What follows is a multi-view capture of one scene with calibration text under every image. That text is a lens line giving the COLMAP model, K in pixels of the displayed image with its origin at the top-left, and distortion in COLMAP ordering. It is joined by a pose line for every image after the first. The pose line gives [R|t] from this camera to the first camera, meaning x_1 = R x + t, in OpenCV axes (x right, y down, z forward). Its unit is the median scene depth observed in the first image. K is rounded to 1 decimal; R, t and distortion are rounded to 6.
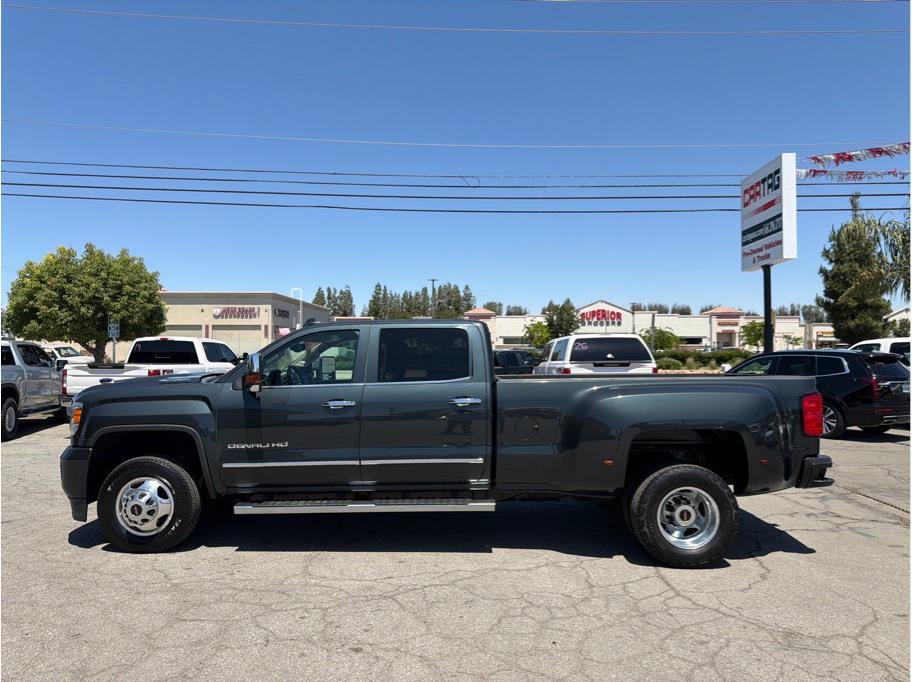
lens RADIAL K [[657.6, 0, 460.4], [0, 657.6, 325.9], [0, 0, 1]] dist [0.003506, -0.005537]
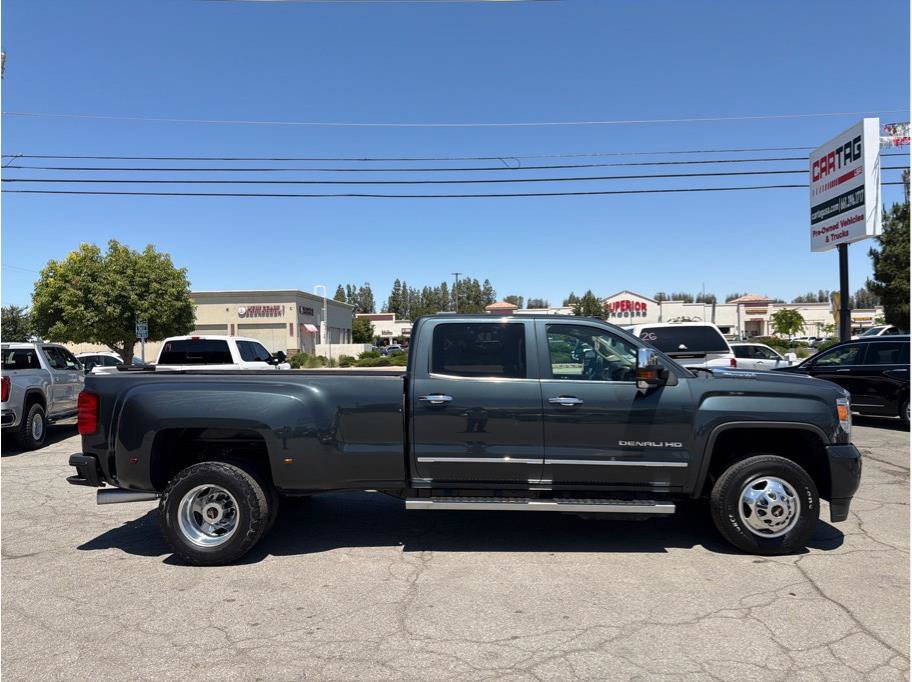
lens RADIAL K [[654.3, 0, 455.8], [0, 654.3, 338.4], [0, 0, 1]] dist [0.004535, -0.005219]
pose [[0.999194, -0.020435, -0.034557, -0.040236], [0.021360, 0.999418, 0.026602, 0.002898], [0.033993, -0.027319, 0.999049, 0.067974]]
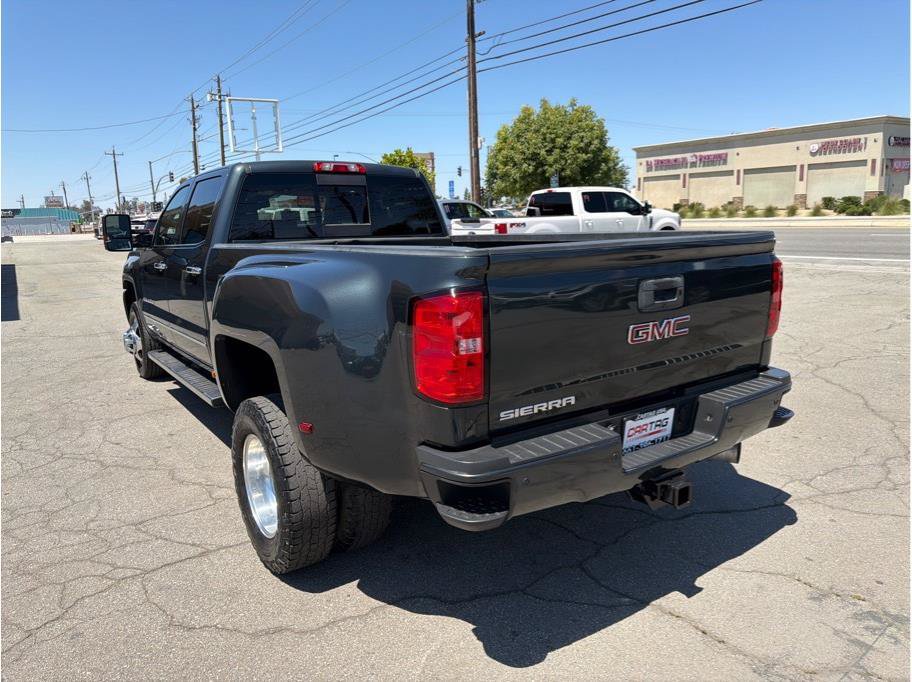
lens RADIAL K [[658.3, 0, 453.0], [0, 658.3, 332.9], [0, 0, 1]] dist [0.009699, -0.007138]
pose [[0.566676, 0.127796, -0.813970, 0.274905], [0.071913, 0.976457, 0.203372, 0.014786], [0.820796, -0.173782, 0.544145, 0.255286]]
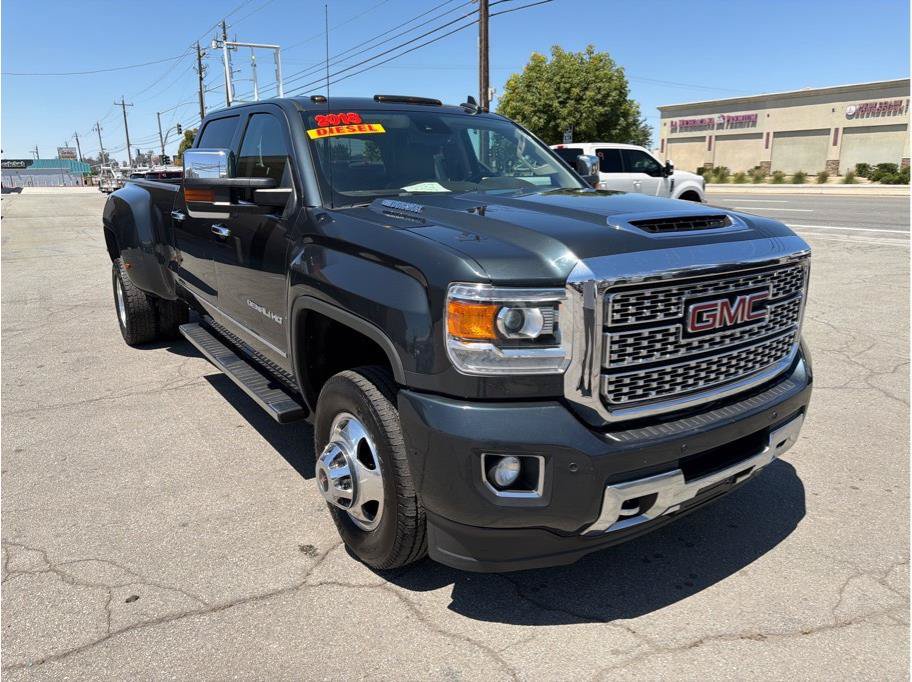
lens RADIAL K [[658.9, 0, 456.0], [0, 658.9, 341.0], [0, 0, 1]] dist [-0.003326, 0.005542]
pose [[0.547734, 0.198438, -0.812779, 0.225370], [0.052016, 0.961509, 0.269805, 0.021742], [0.835034, -0.190059, 0.516329, 0.319306]]
